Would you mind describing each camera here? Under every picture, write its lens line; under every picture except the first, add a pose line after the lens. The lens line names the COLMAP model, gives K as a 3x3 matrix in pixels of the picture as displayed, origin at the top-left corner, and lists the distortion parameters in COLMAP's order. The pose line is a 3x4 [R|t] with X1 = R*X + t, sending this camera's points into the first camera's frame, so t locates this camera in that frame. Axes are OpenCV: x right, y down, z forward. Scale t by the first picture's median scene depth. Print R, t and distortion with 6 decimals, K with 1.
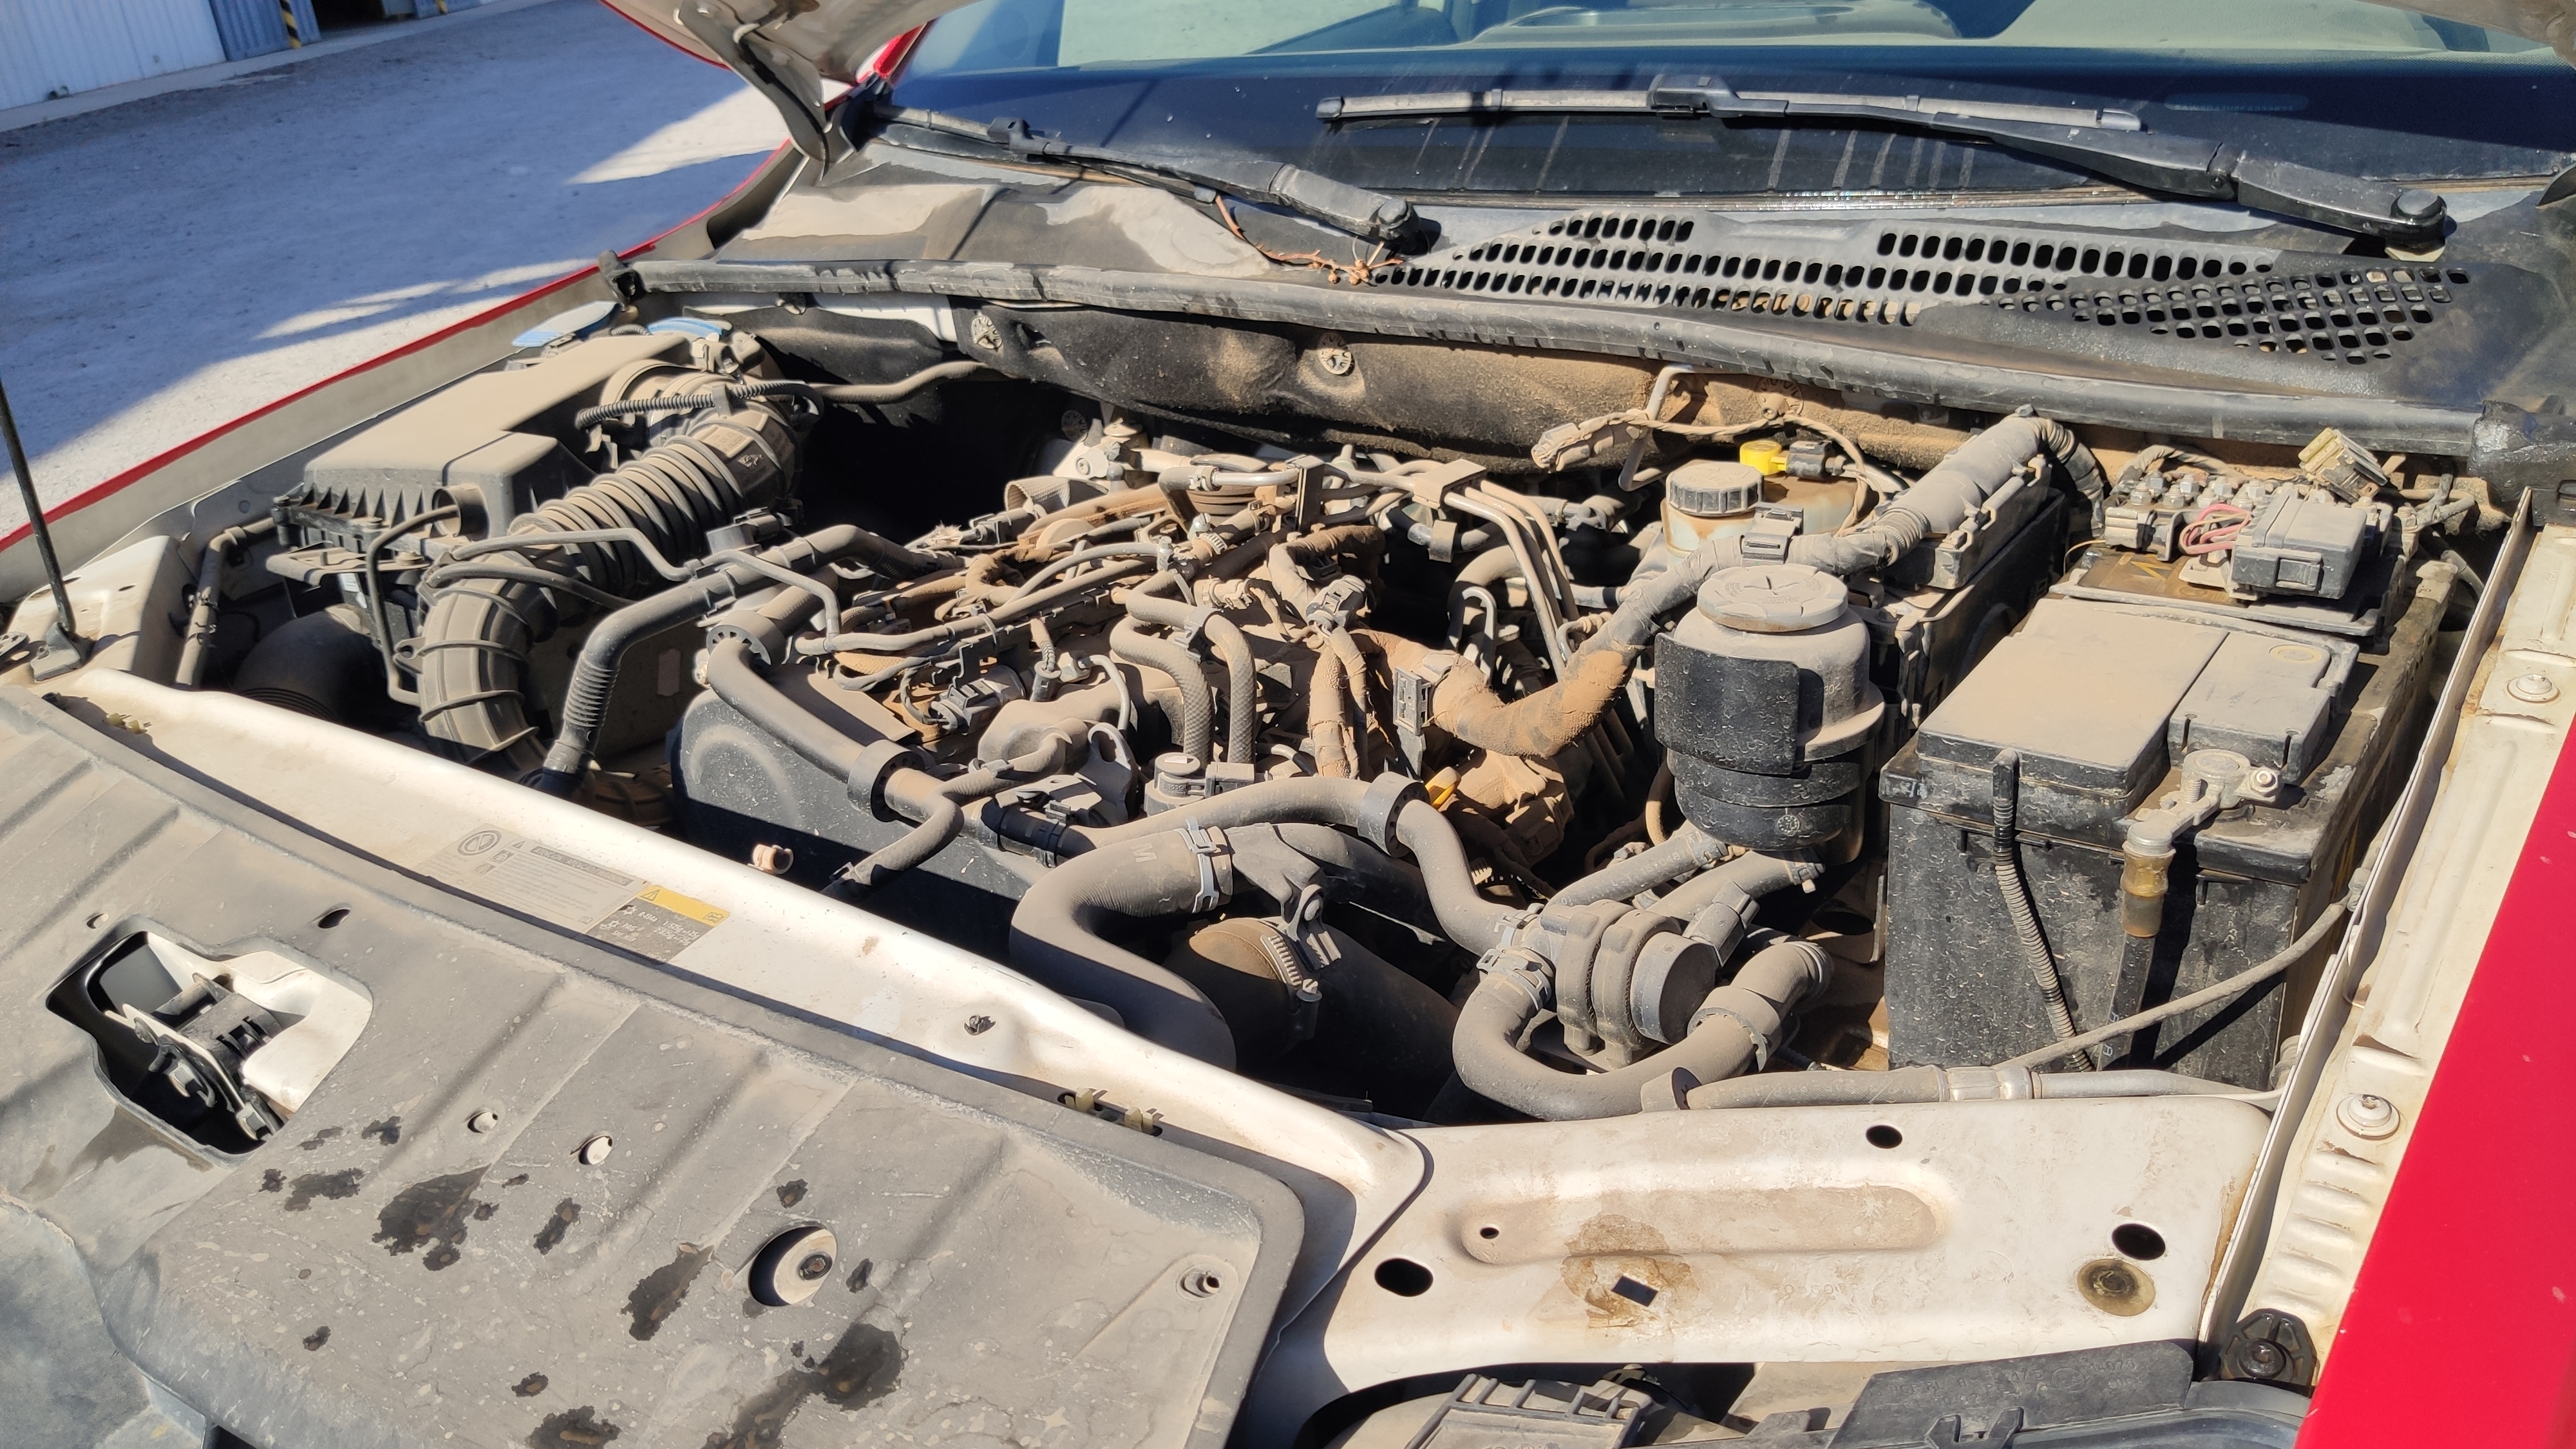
lens RADIAL K [[2022.5, 0, 1288.0], [0, 2022.5, 724.5], [0, 0, 1]] dist [0.015635, 0.000344]
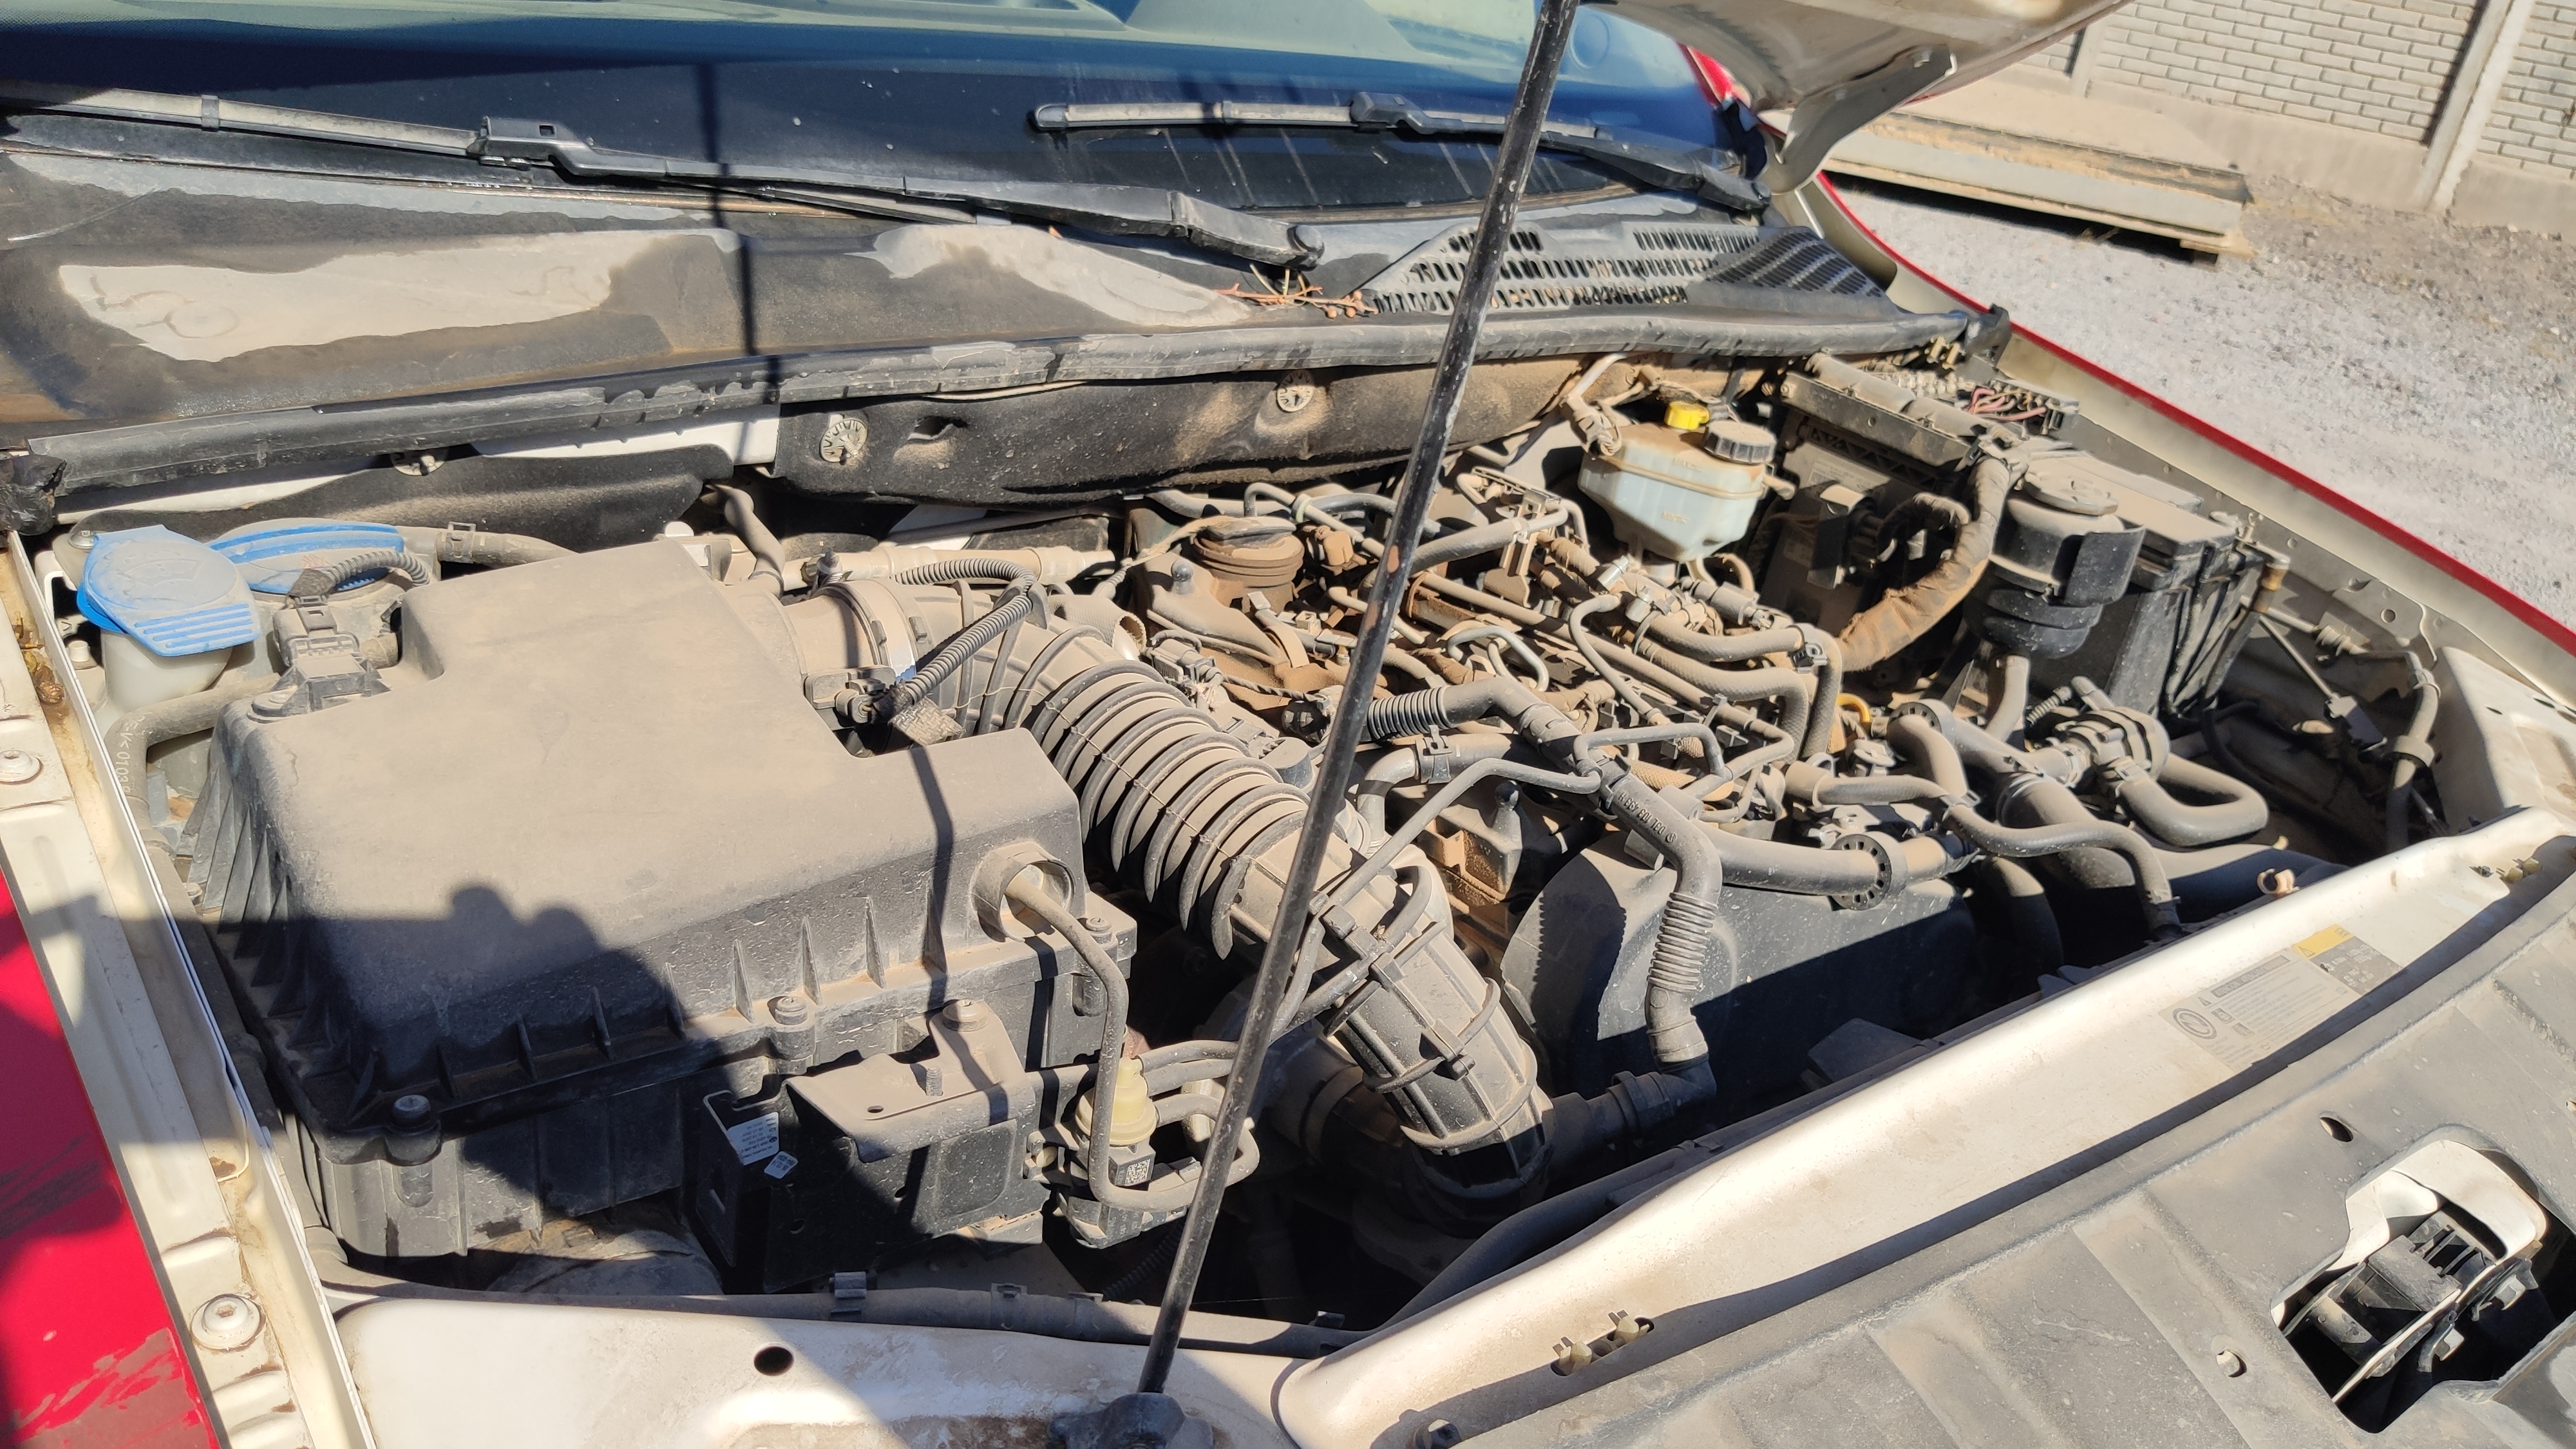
lens RADIAL K [[1953.2, 0, 1288.0], [0, 1953.2, 724.5], [0, 0, 1]] dist [0.009815, -0.005308]
pose [[0.244672, -0.315334, 0.916897, -0.853564], [0.225124, 0.938272, 0.262612, -0.269982], [-0.943109, 0.142162, 0.300558, 0.722857]]
